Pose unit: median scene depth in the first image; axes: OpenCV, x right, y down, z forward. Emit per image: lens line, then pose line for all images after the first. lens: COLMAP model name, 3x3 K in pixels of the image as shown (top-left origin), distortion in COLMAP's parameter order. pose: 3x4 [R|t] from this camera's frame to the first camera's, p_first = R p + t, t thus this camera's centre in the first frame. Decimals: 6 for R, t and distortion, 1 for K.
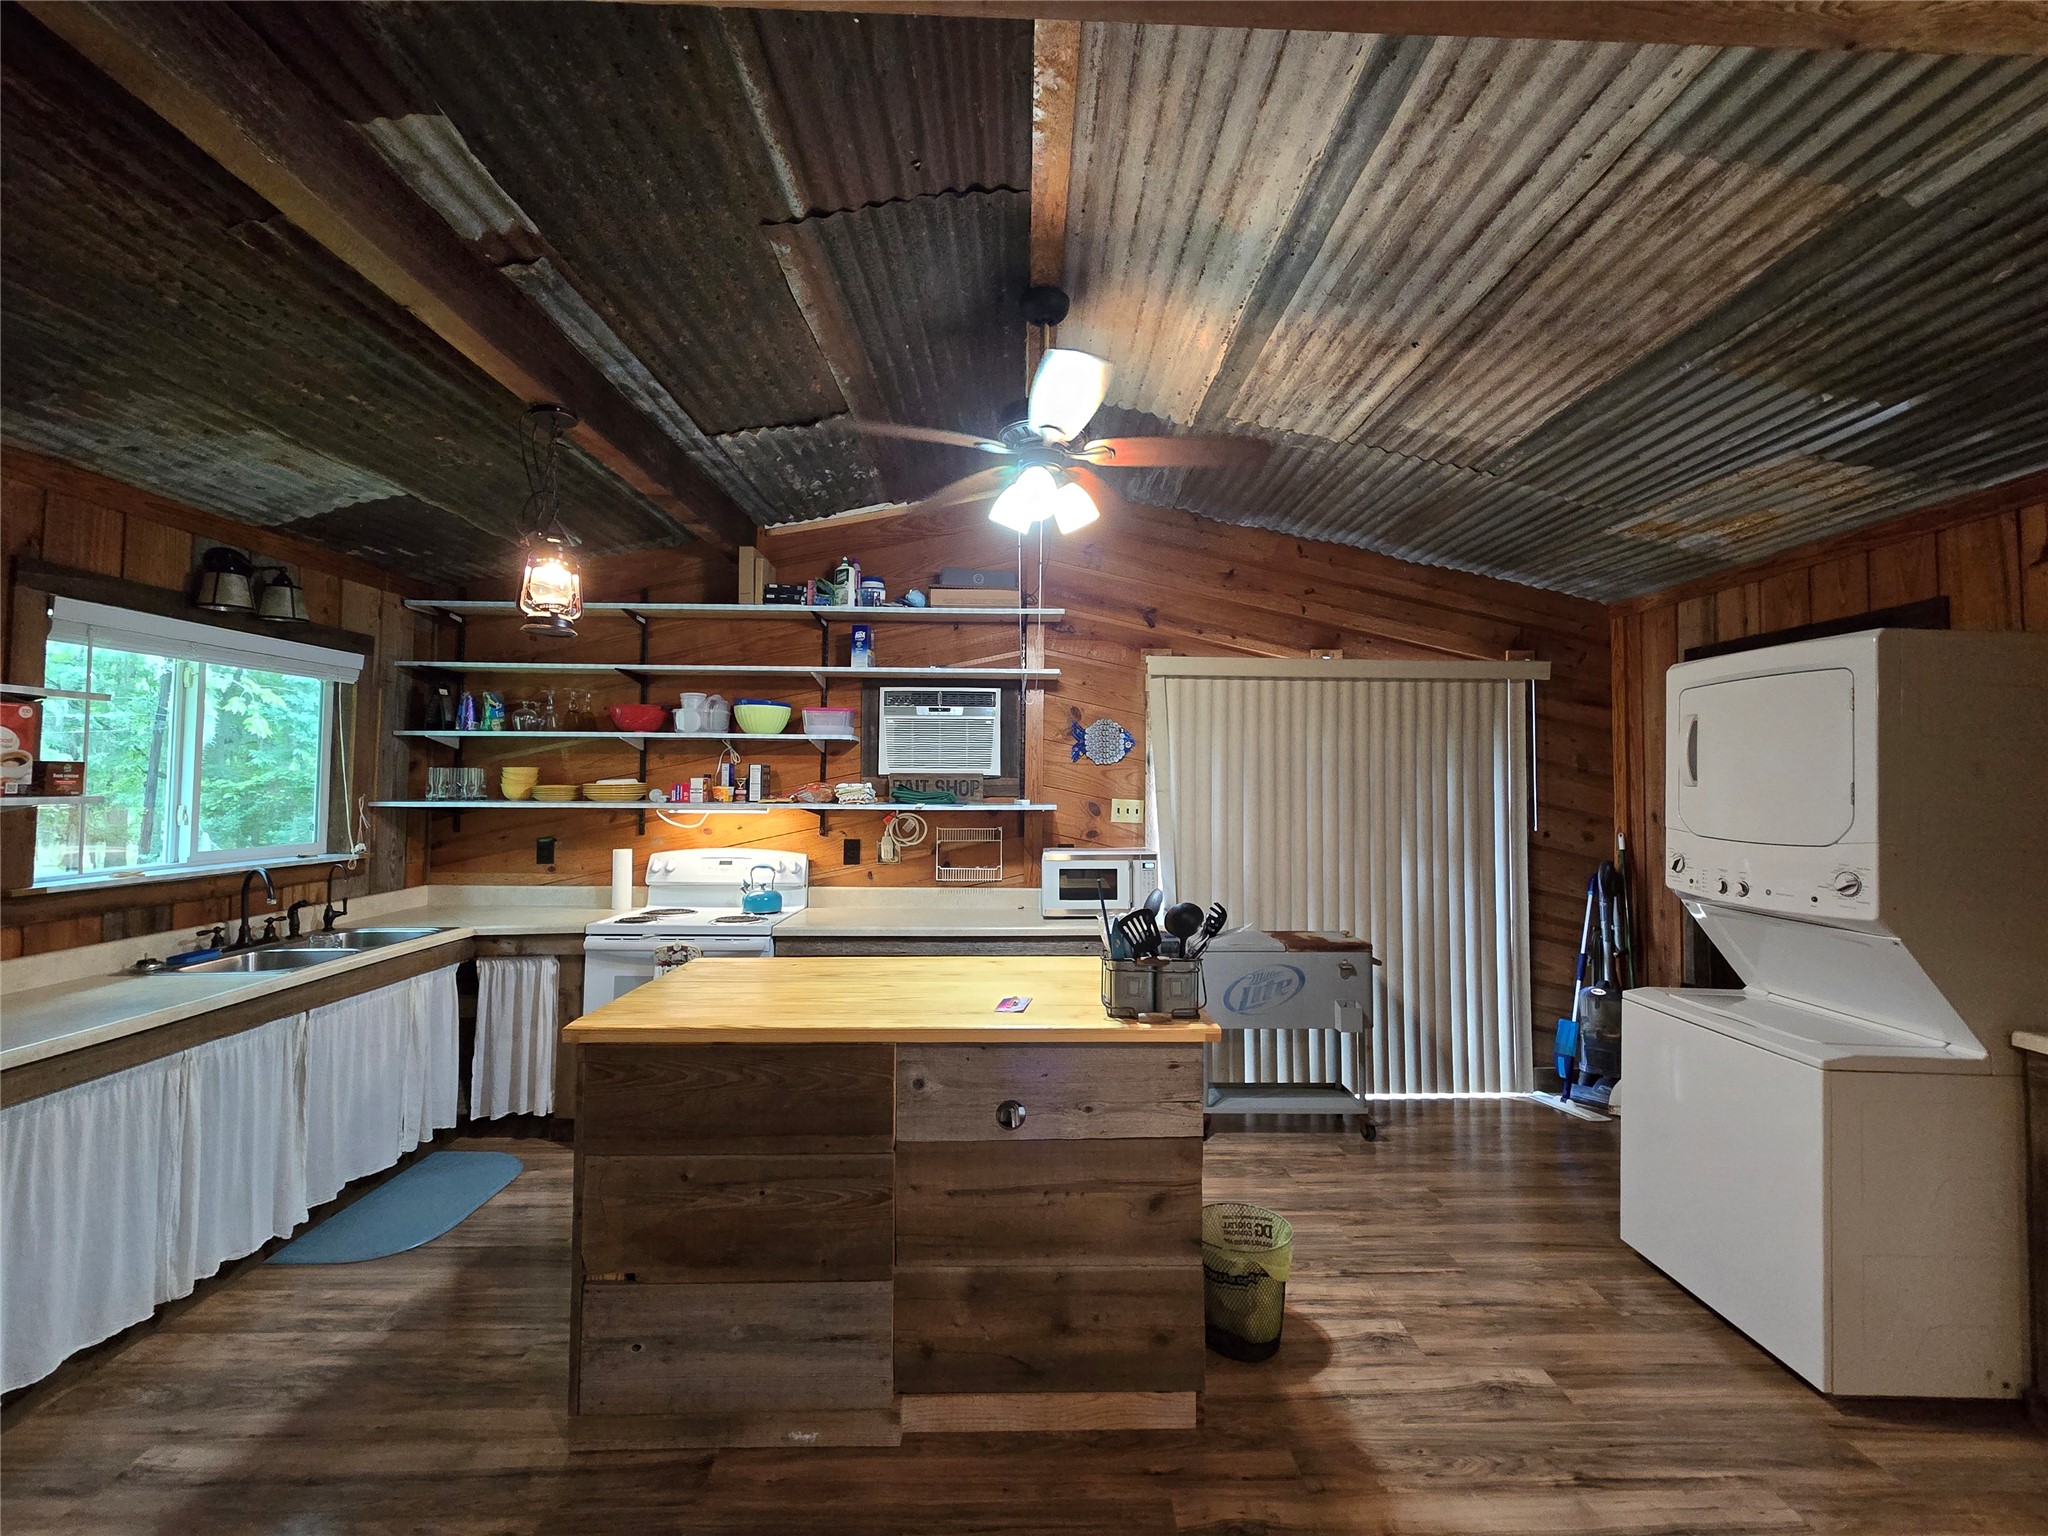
lens RADIAL K [[841.6, 0, 1033.4], [0, 841.6, 756.0], [0, 0, 1]] dist [-0.001779, -0.000082]
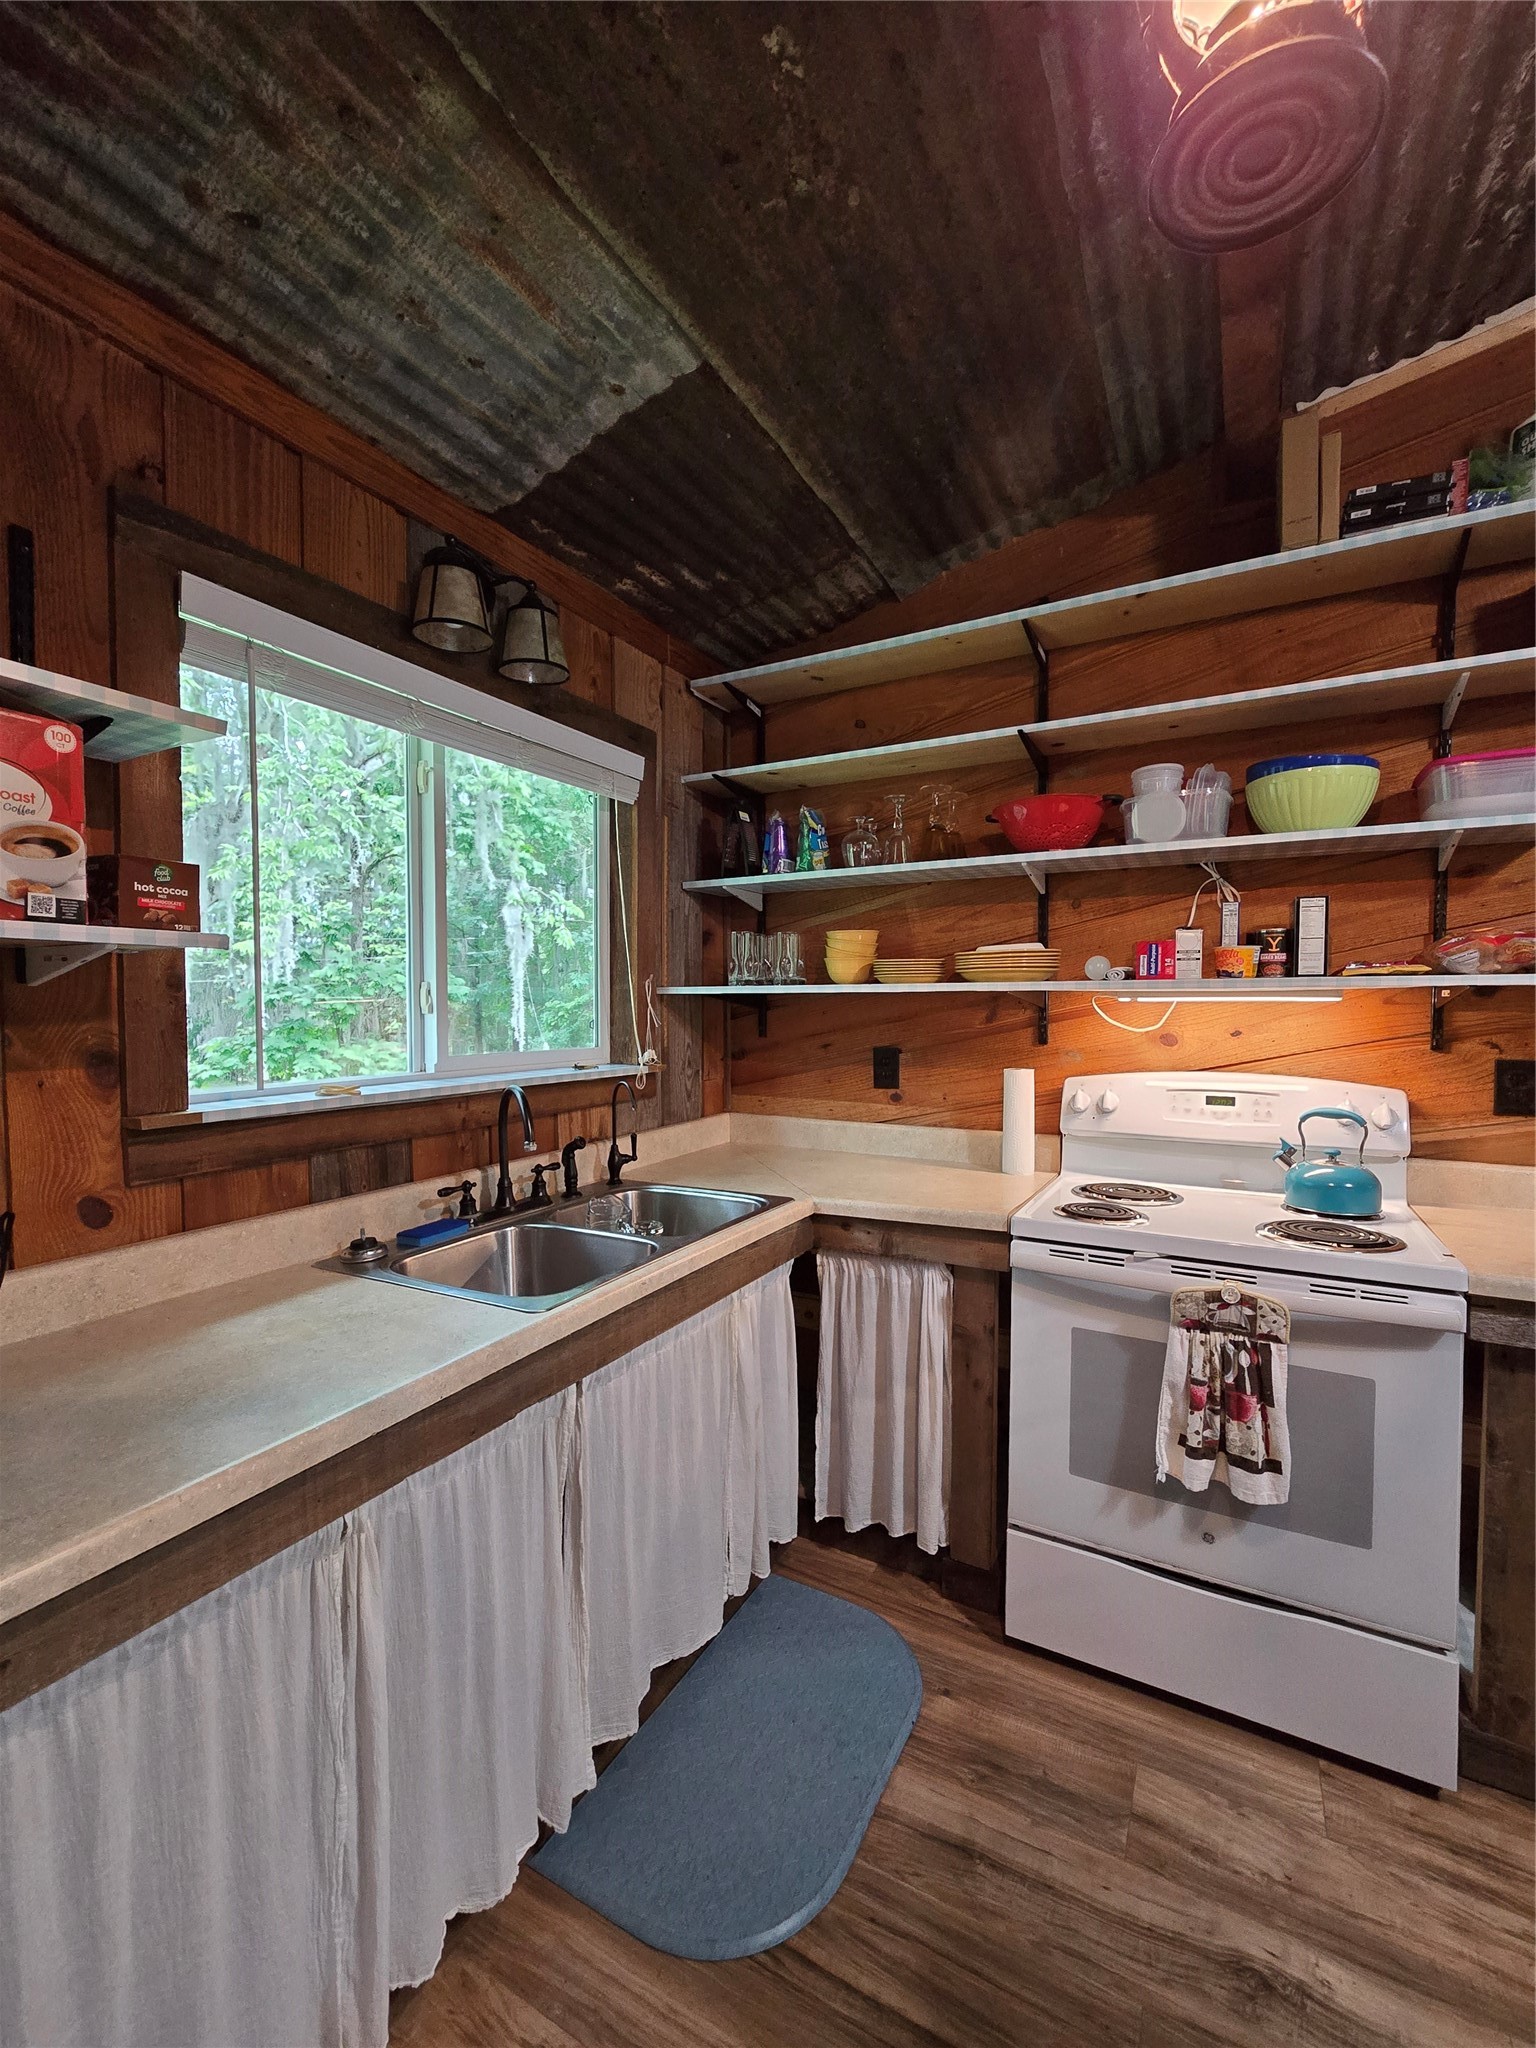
lens RADIAL K [[841.6, 0, 782.5], [0, 841.6, 1033.2], [0, 0, 1]] dist [-0.001779, -0.000082]
pose [[0.871264, 0.007990, -0.490749, -0.401027], [0.024810, 0.997872, 0.060294, 0.056235], [0.490187, -0.064708, 0.869212, 0.496515]]
